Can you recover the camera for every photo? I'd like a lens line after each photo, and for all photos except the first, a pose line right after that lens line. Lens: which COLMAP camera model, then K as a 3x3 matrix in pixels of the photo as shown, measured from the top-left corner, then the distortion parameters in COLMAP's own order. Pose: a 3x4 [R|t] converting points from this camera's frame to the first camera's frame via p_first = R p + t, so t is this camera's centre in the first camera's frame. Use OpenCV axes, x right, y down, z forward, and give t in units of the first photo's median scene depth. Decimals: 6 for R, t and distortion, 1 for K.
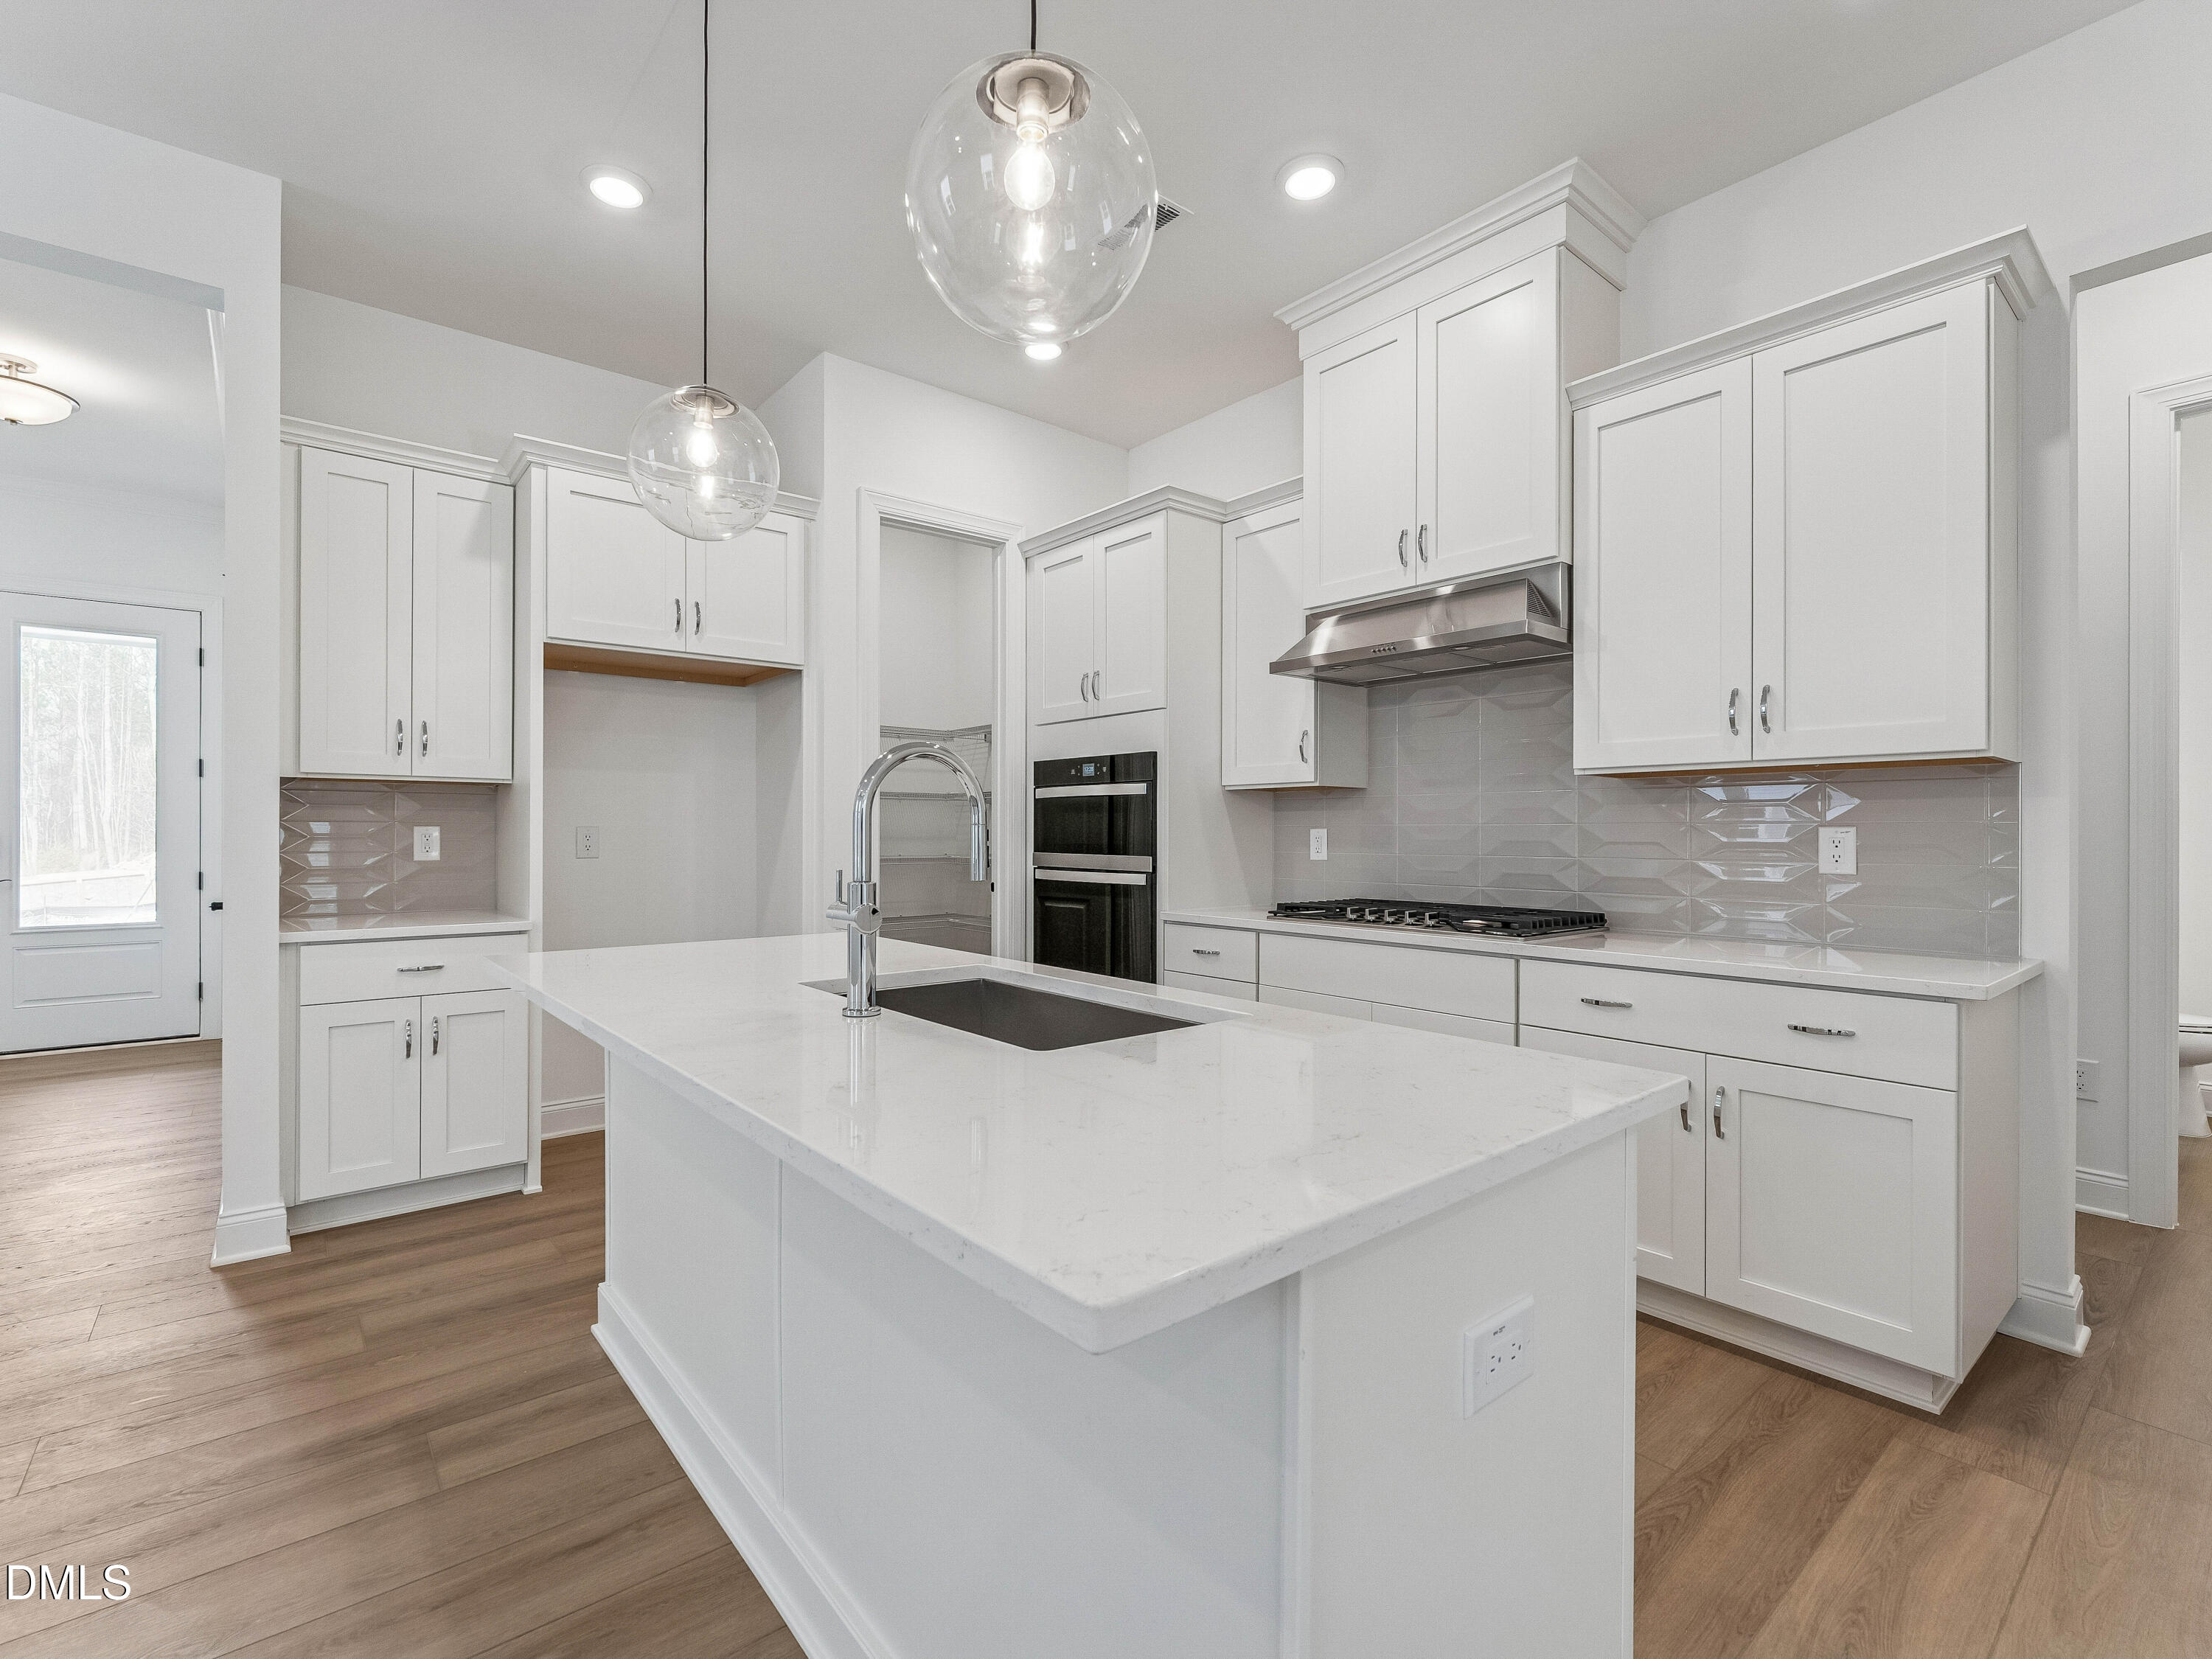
lens RADIAL K [[984.9, 0, 1036.4], [0, 984.9, 830.8], [0, 0, 1]] dist [0.000418, -0.000049]
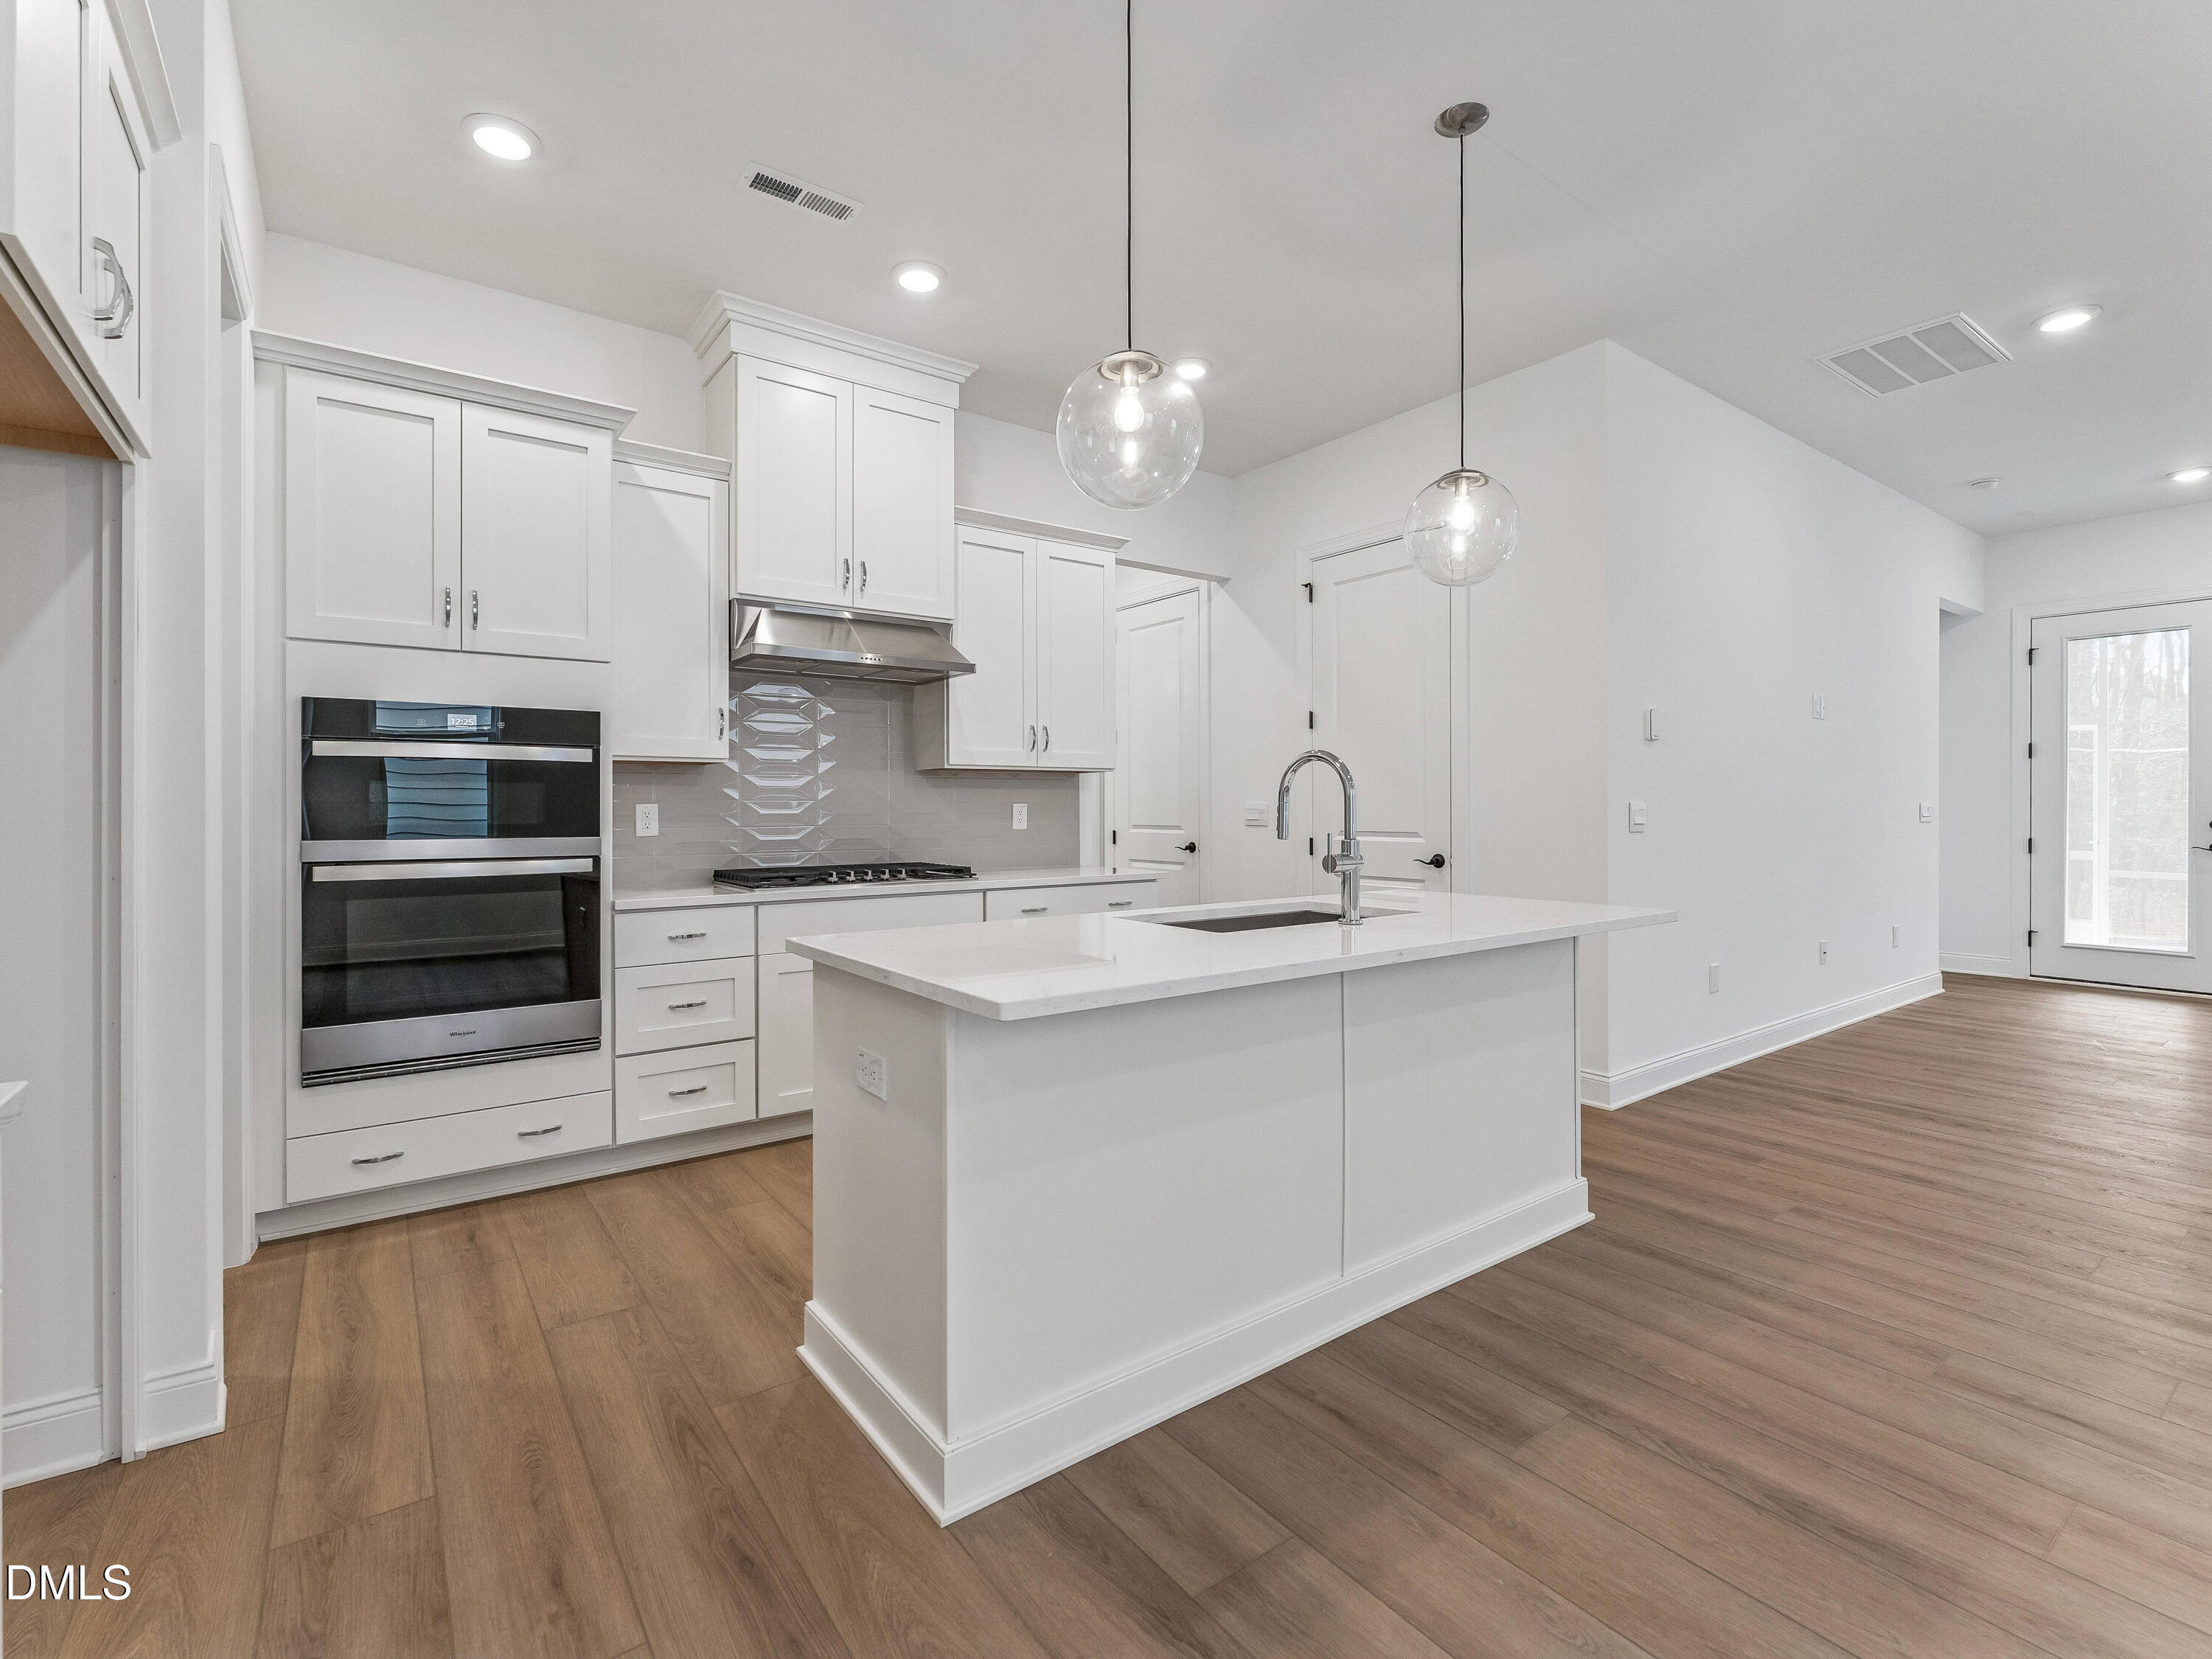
lens RADIAL K [[1015.6, 0, 1095.0], [0, 1015.6, 802.2], [0, 0, 1]] dist [0.001979, 0.001368]
pose [[0.038558, -0.000413, 0.999256, -0.987337], [-0.002385, 0.999997, 0.000505, -0.006686], [-0.999254, -0.002402, 0.038557, 0.730032]]
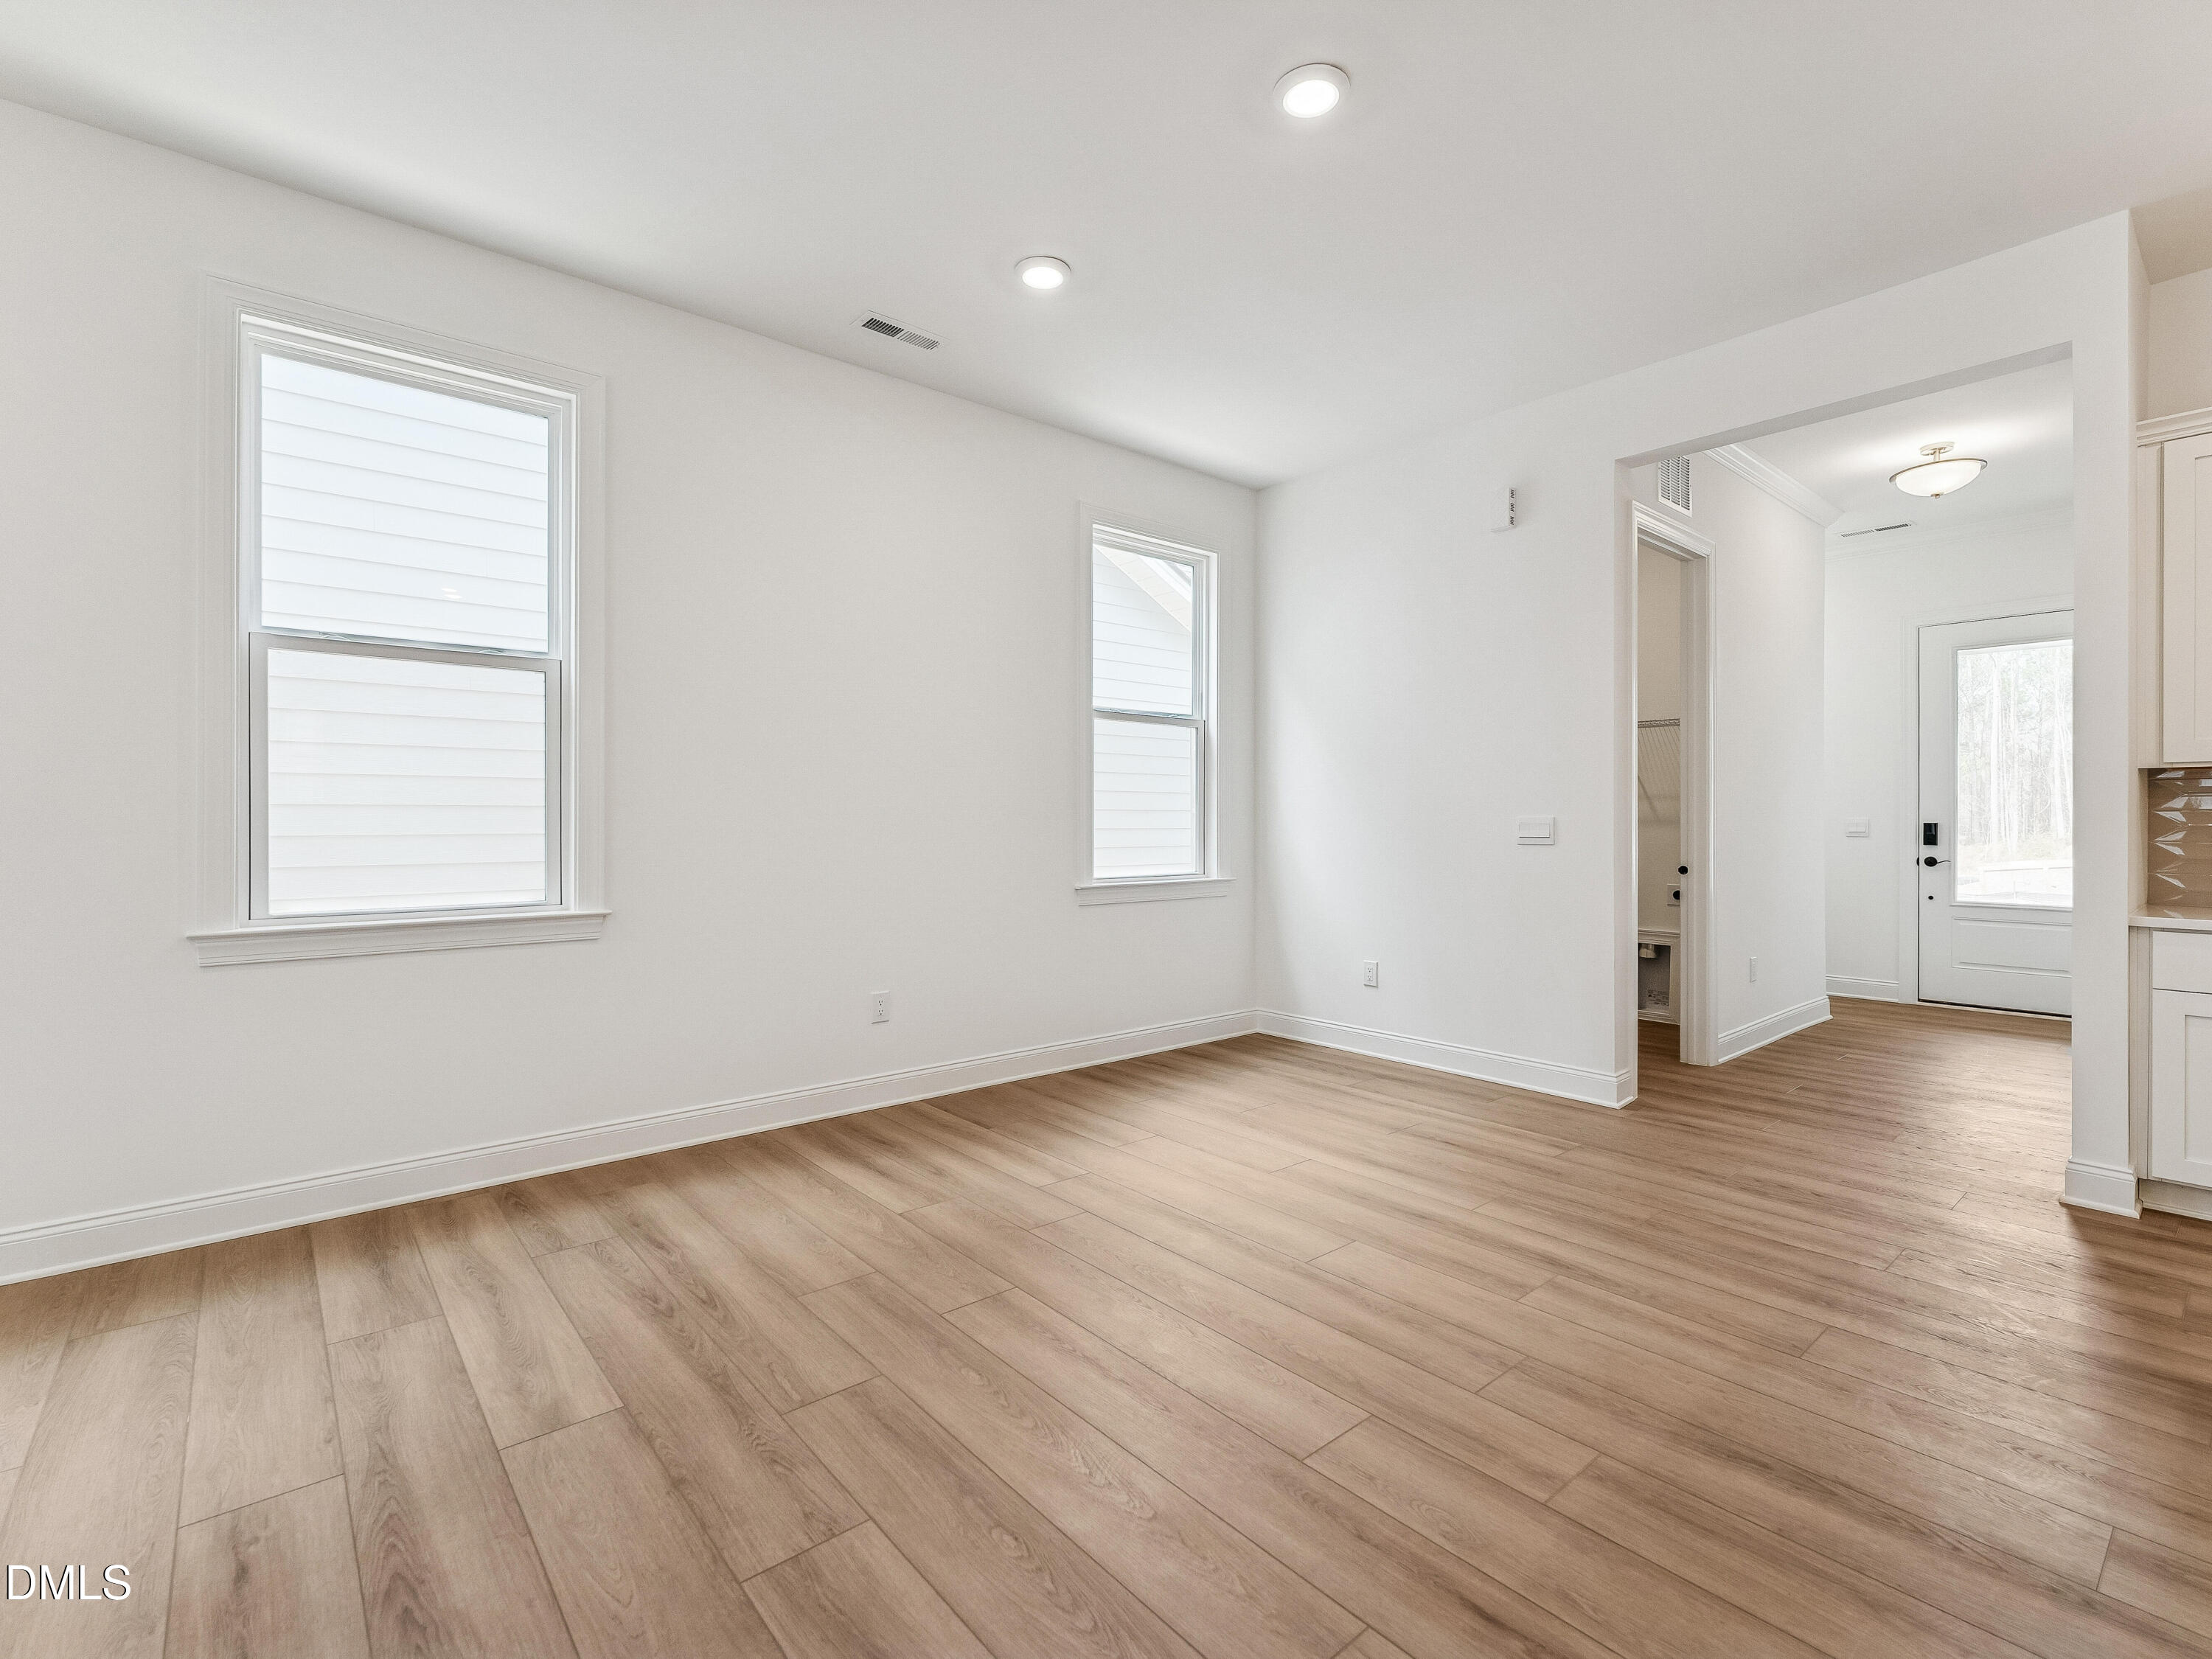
lens RADIAL K [[1018.8, 0, 1106.0], [0, 1018.8, 829.5], [0, 0, 1]] dist [-0.000311, 0.000122]
pose [[0.039783, 0.005633, -0.999192, 0.270109], [0.003484, 0.999977, 0.005777, 0.000087], [0.999202, -0.003711, 0.039762, -0.138065]]
